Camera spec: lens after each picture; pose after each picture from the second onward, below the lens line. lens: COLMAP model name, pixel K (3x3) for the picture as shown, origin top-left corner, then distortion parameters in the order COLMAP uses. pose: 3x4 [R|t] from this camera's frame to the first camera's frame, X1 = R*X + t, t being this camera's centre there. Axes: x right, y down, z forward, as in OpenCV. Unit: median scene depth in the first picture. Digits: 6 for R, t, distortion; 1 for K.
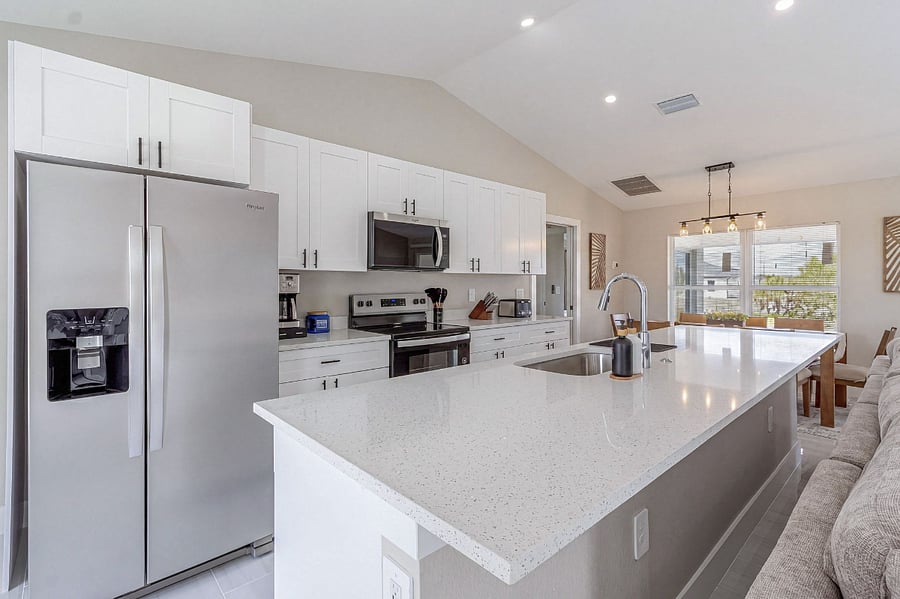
lens RADIAL K [[430.0, 0, 448.0], [0, 430.0, 274.1], [0, 0, 1]] dist [-0.001812, -0.000386]
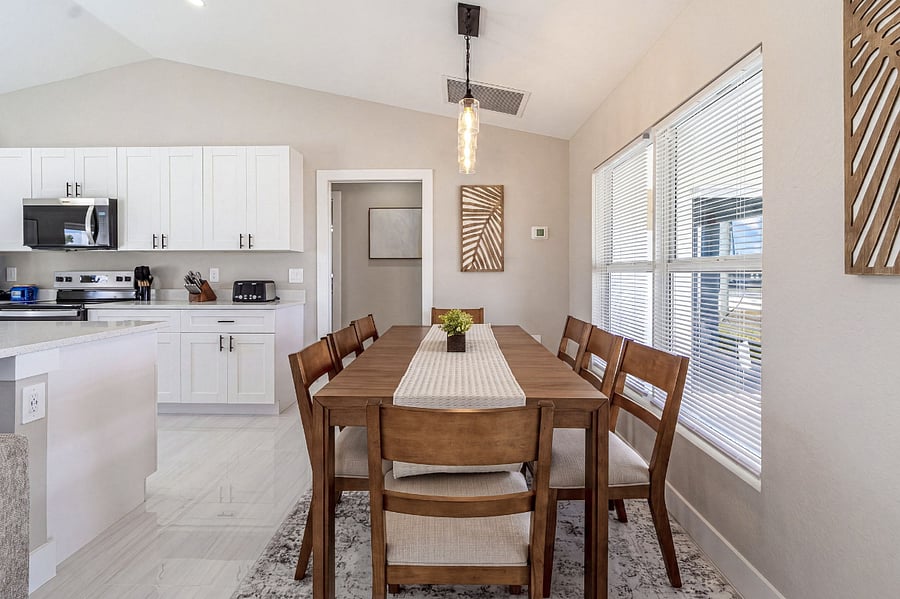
lens RADIAL K [[430.0, 0, 448.0], [0, 430.0, 274.1], [0, 0, 1]] dist [-0.001812, -0.000386]
pose [[0.723663, 0.011844, -0.690051, 1.230513], [0.013703, 0.999409, 0.031525, 0.030168], [0.690017, -0.032270, 0.723073, 0.801845]]
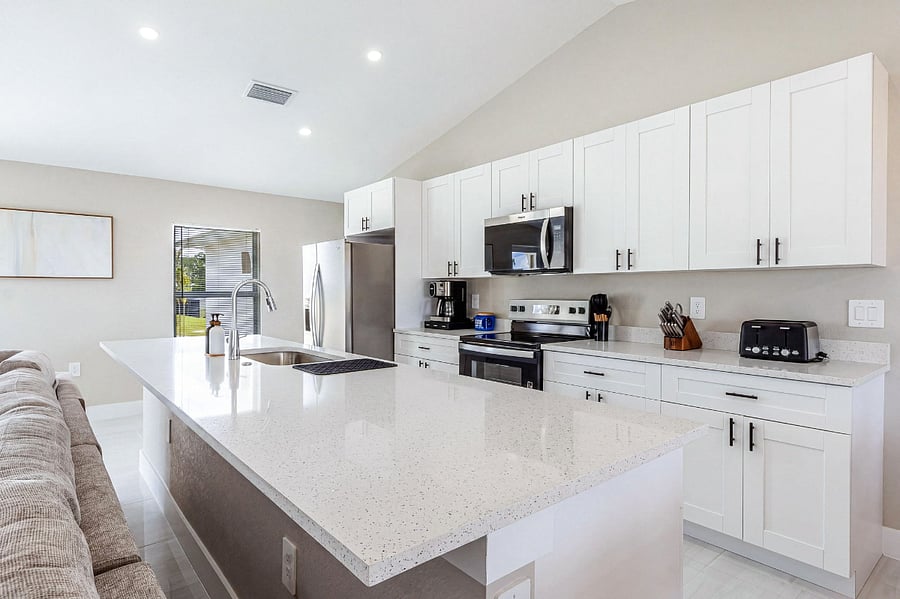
lens RADIAL K [[482.1, 0, 450.0], [0, 482.1, 299.5], [0, 0, 1]] dist [0.001936, 0.000072]
pose [[-0.040266, 0.023409, -0.998915, 0.854063], [0.026444, 0.999400, 0.022355, 0.016685], [0.998839, -0.025515, -0.040861, 0.810929]]
